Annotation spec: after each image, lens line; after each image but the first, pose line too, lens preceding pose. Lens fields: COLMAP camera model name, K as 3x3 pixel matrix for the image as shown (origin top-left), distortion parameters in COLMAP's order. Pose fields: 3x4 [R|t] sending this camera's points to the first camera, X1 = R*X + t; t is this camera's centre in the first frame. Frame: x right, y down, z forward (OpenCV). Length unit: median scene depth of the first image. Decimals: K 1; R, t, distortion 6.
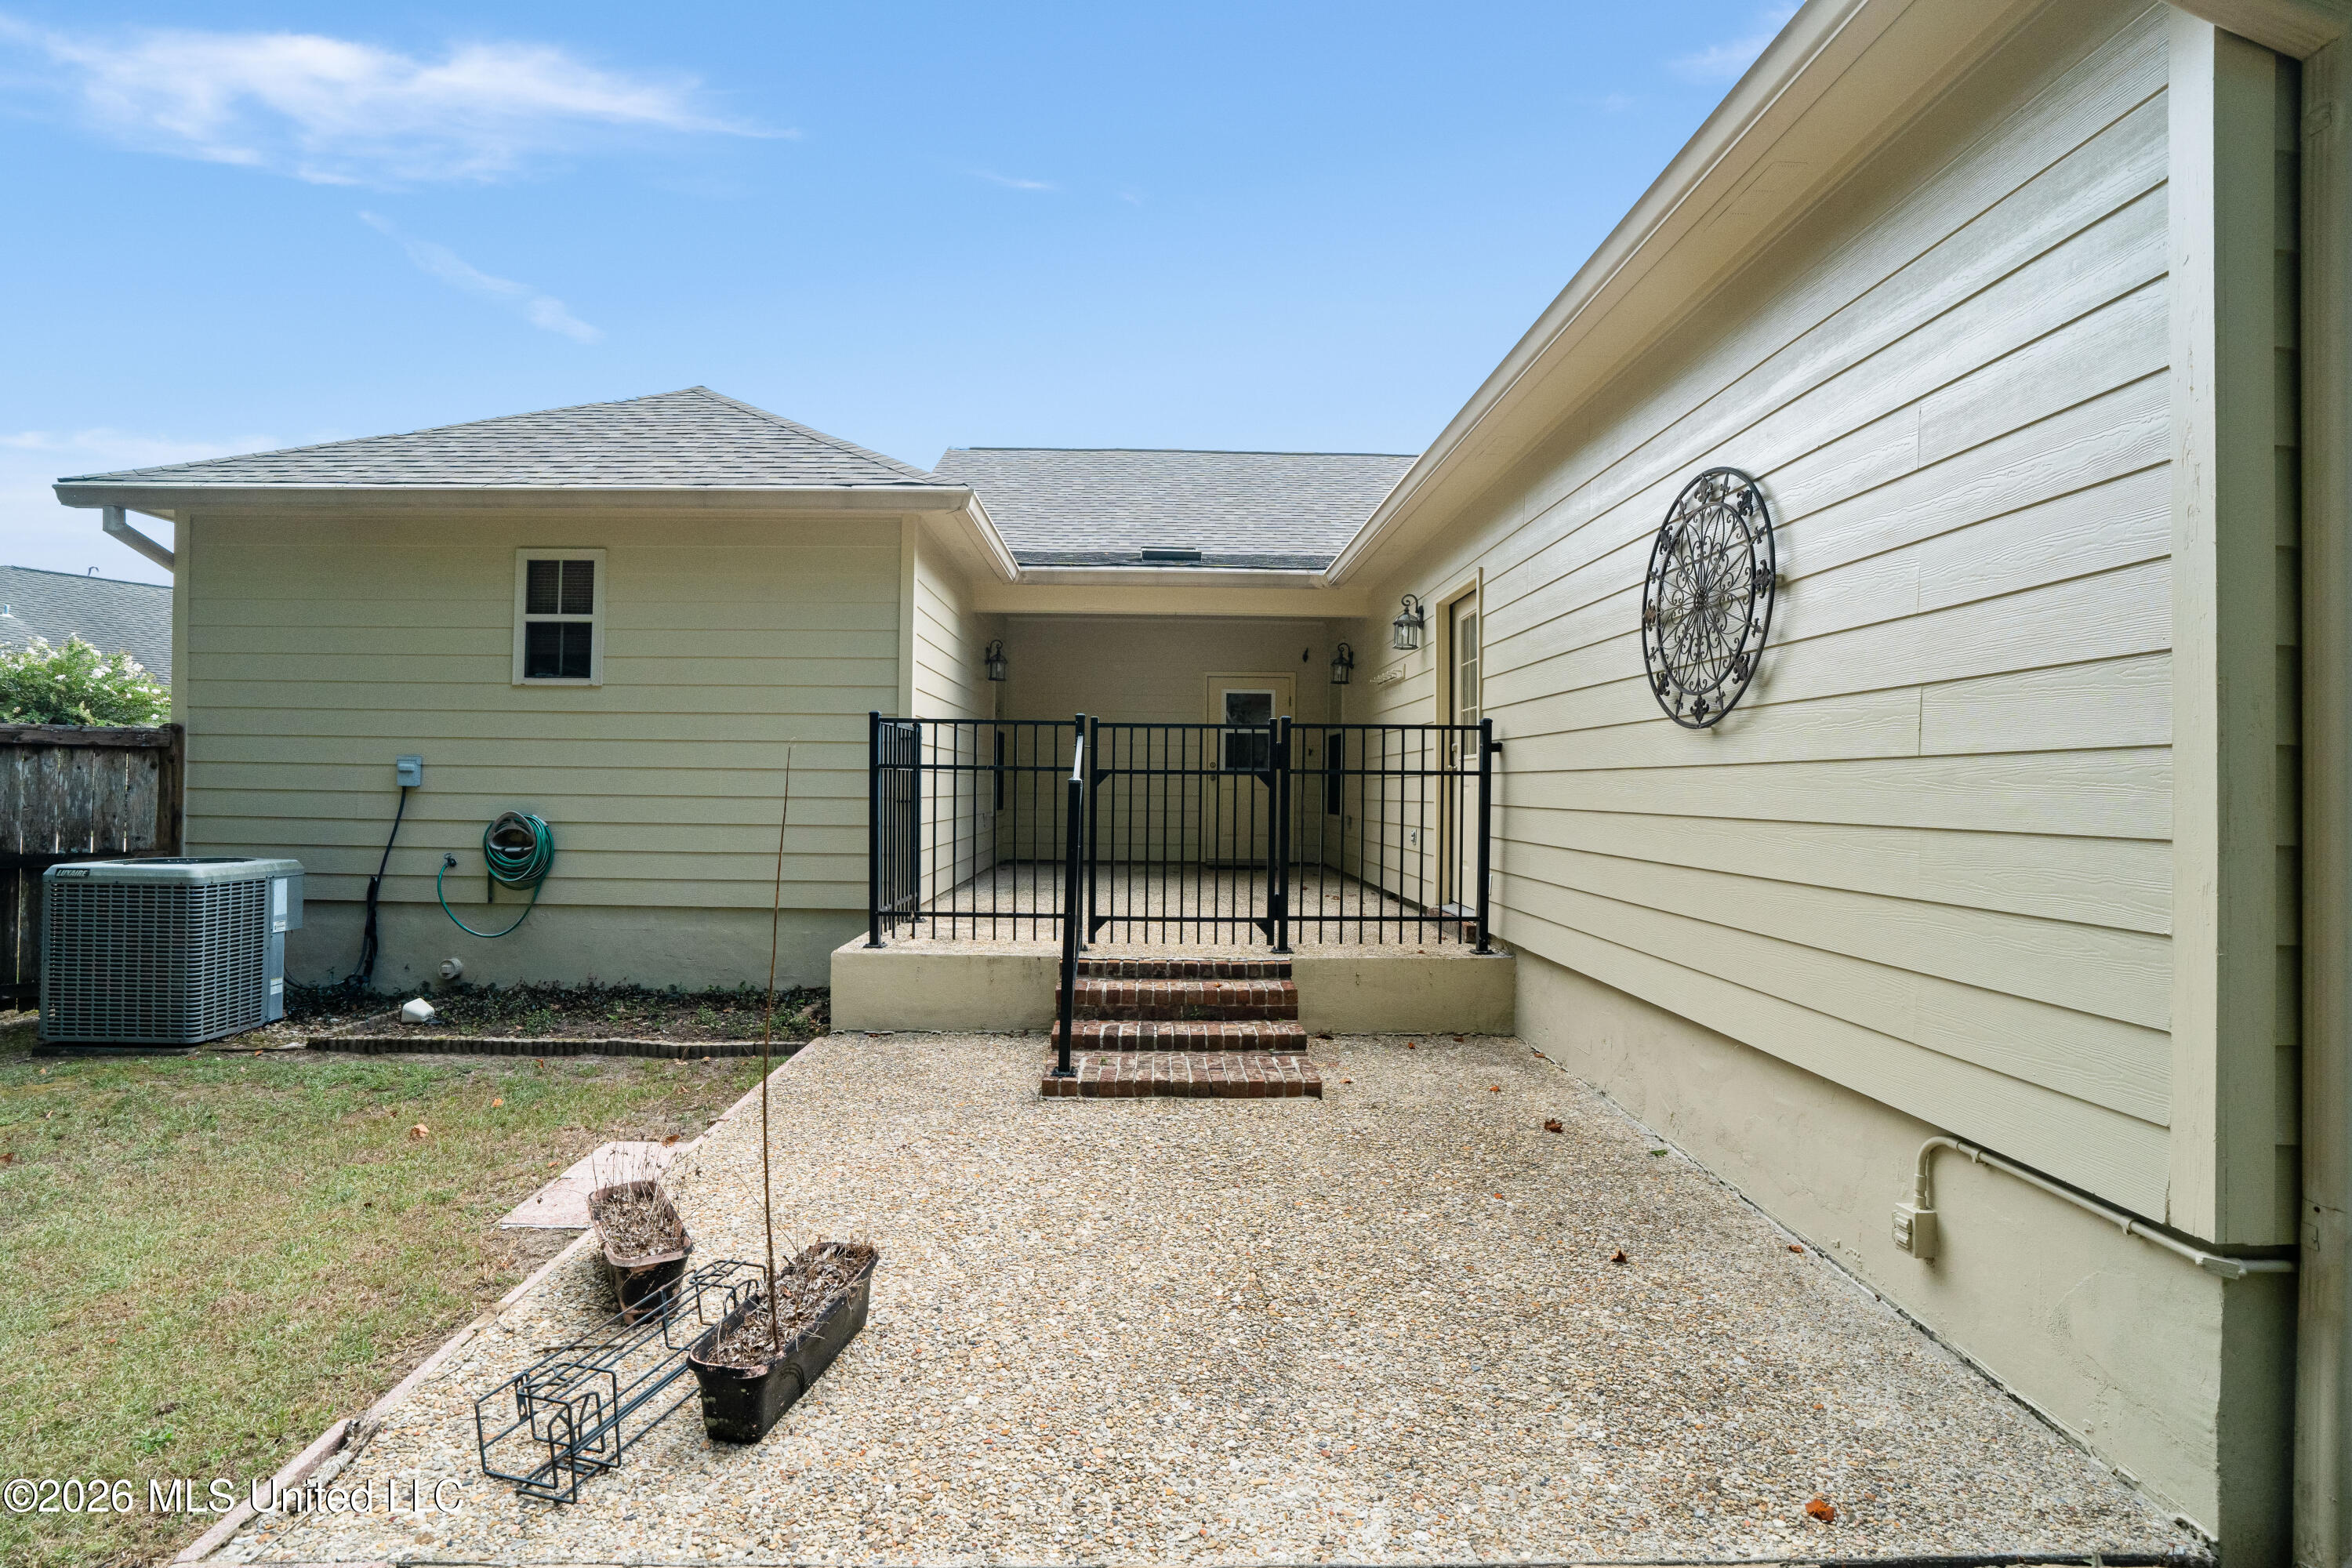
lens RADIAL K [[1061.6, 0, 1167.0], [0, 1061.6, 788.9], [0, 0, 1]] dist [-0.002074, 0.000617]
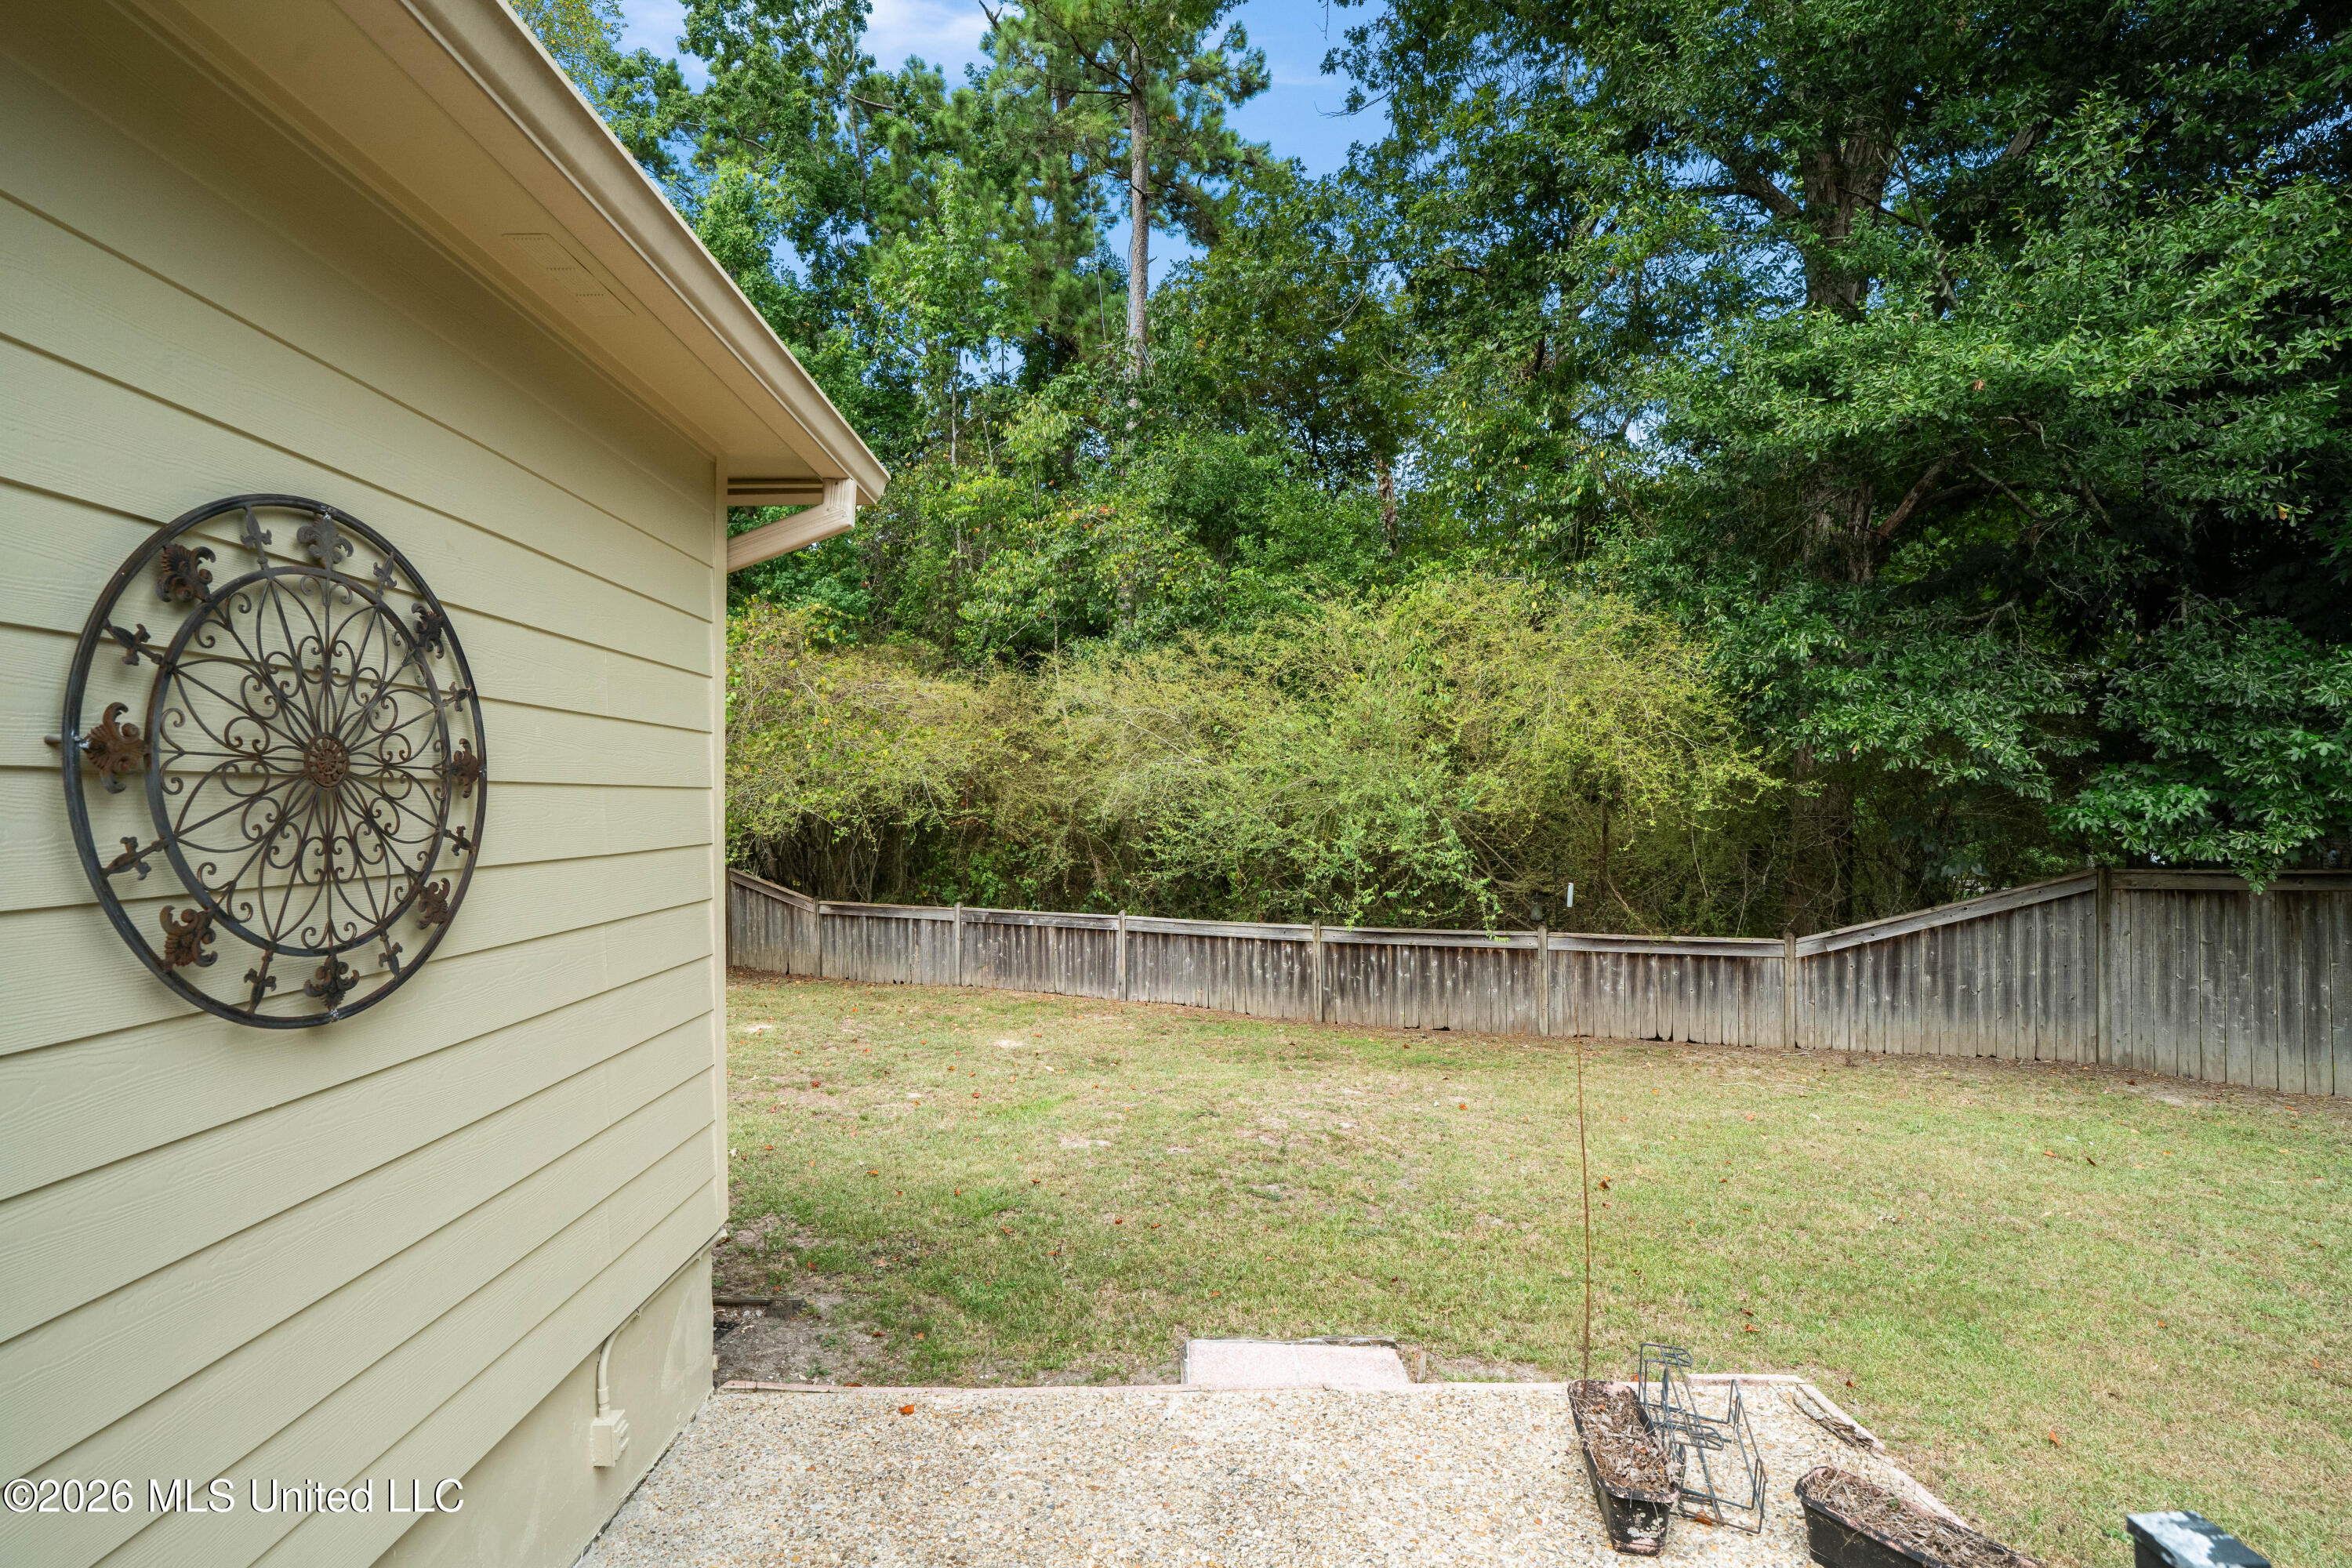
lens RADIAL K [[1061.6, 0, 1167.0], [0, 1061.6, 788.9], [0, 0, 1]] dist [-0.002074, 0.000617]
pose [[-0.999922, -0.008661, 0.008943, 0.059983], [-0.008665, 0.999962, -0.000438, -0.093136], [-0.008939, -0.000515, -0.999960, 0.821397]]
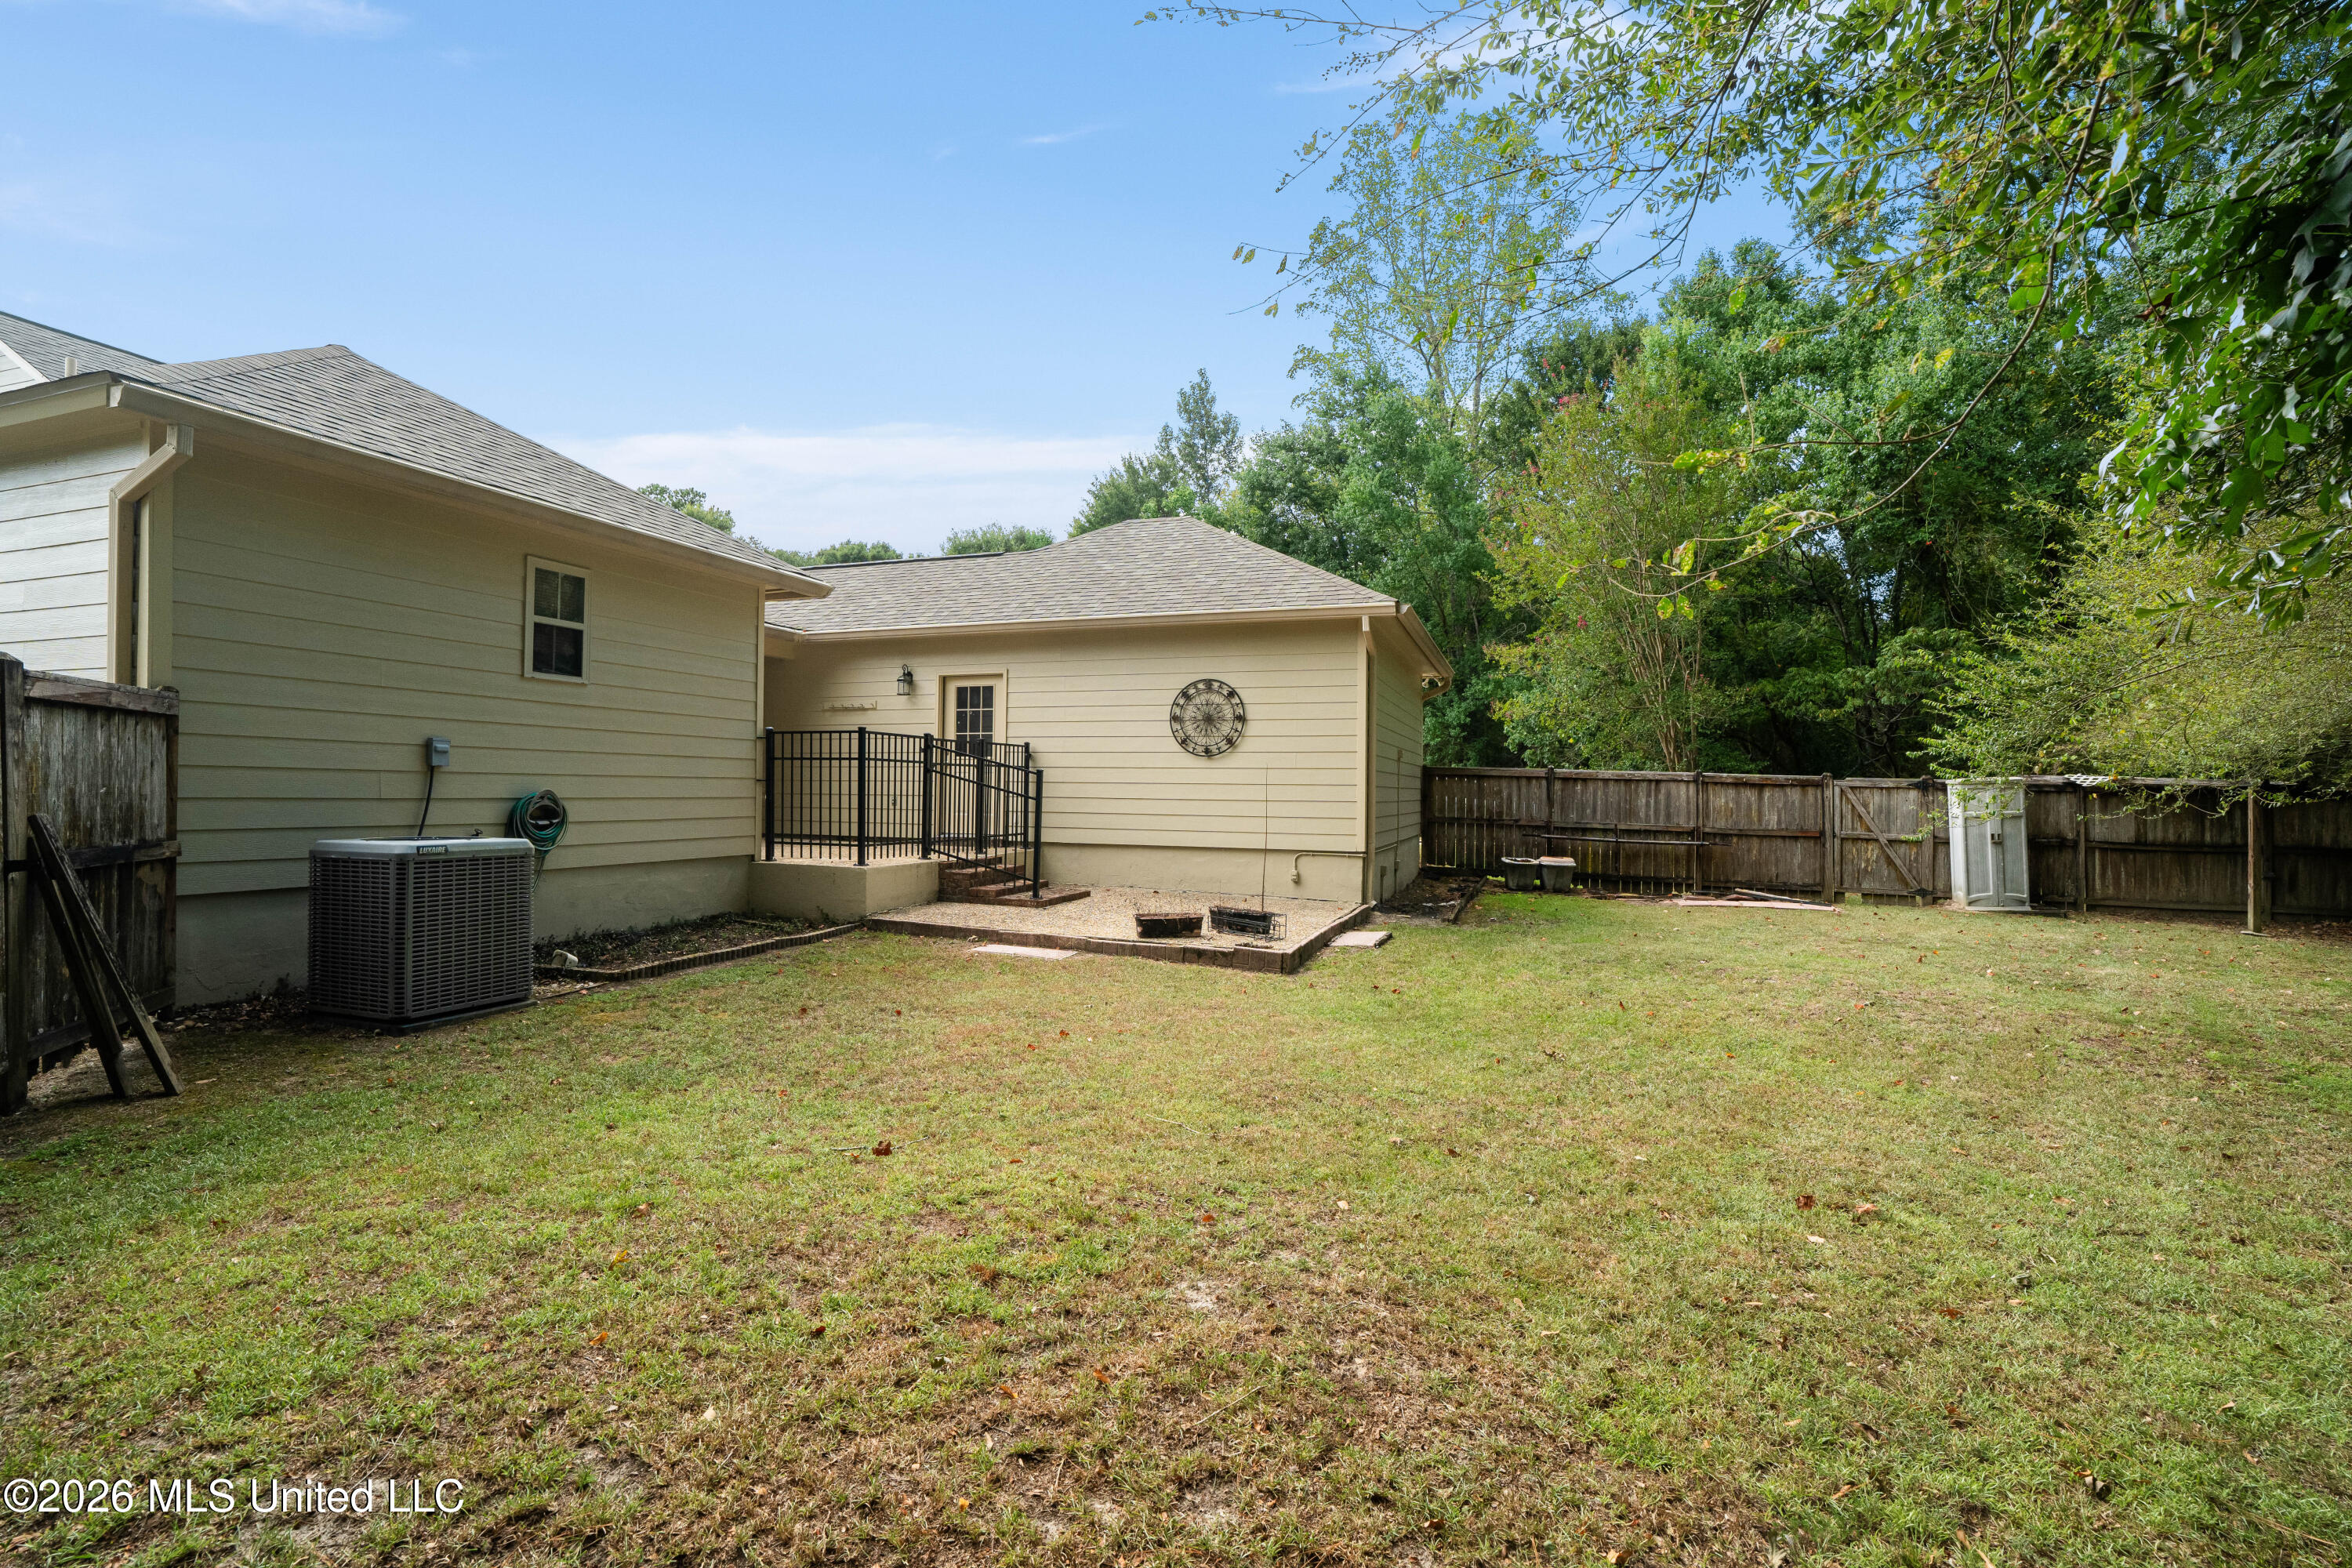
lens RADIAL K [[1061.6, 0, 1167.0], [0, 1061.6, 788.9], [0, 0, 1]] dist [-0.002074, 0.000617]
pose [[0.365280, -0.006548, 0.930875, -1.427414], [-0.006066, 0.999937, 0.009414, 0.005986], [-0.930878, -0.009085, 0.365217, -0.045117]]
